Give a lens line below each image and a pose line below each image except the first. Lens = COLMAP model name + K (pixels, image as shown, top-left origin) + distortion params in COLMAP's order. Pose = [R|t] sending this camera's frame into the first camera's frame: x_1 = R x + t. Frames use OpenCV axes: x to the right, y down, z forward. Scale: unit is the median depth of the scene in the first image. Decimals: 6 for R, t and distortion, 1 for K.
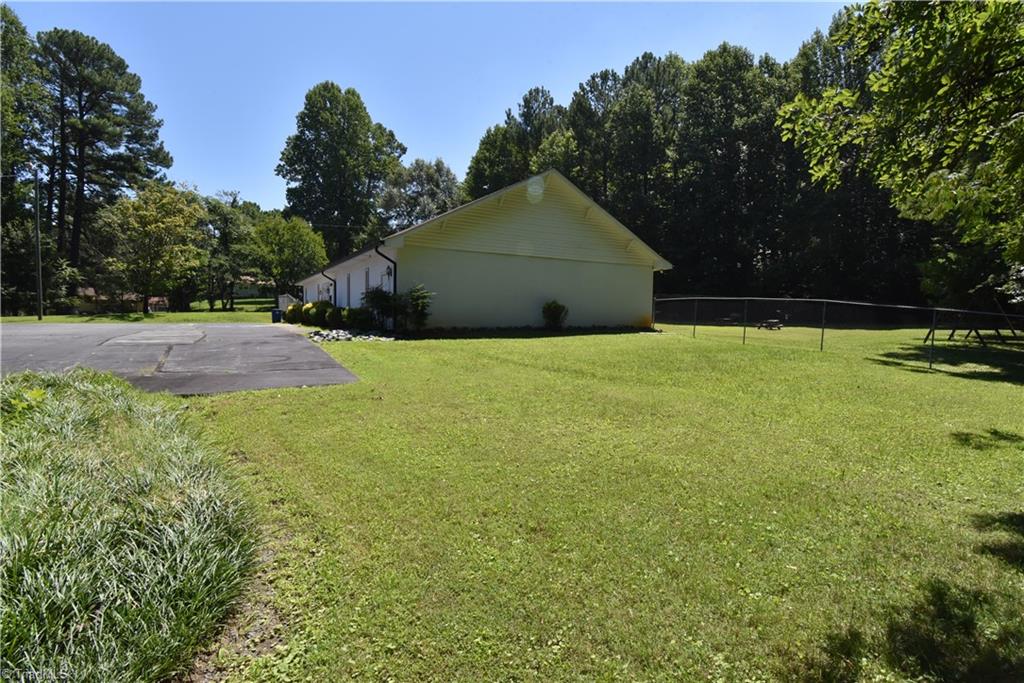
lens RADIAL K [[503.9, 0, 512.0], [0, 503.9, 341.5], [0, 0, 1]] dist [-0.013052, 0.000069]
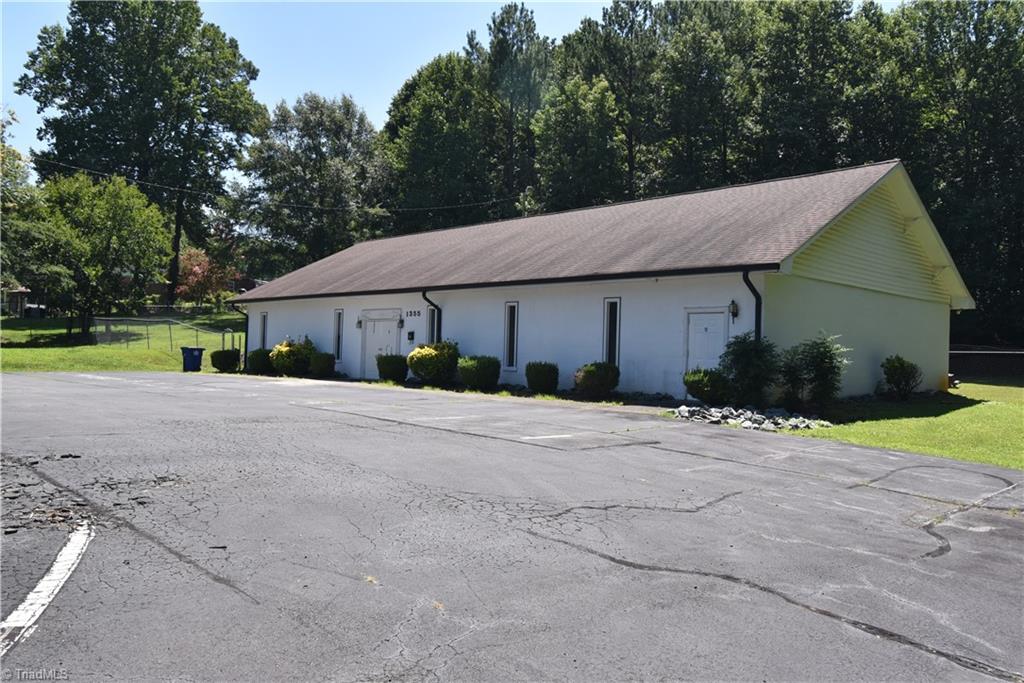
lens RADIAL K [[799.2, 0, 510.7], [0, 799.2, 341.9], [0, 0, 1]] dist [0.009069, 0.007686]
pose [[0.966763, 0.017021, 0.255108, -0.208760], [-0.002191, 0.998296, -0.058306, -0.011191], [-0.255665, 0.055809, 0.965153, 0.032261]]
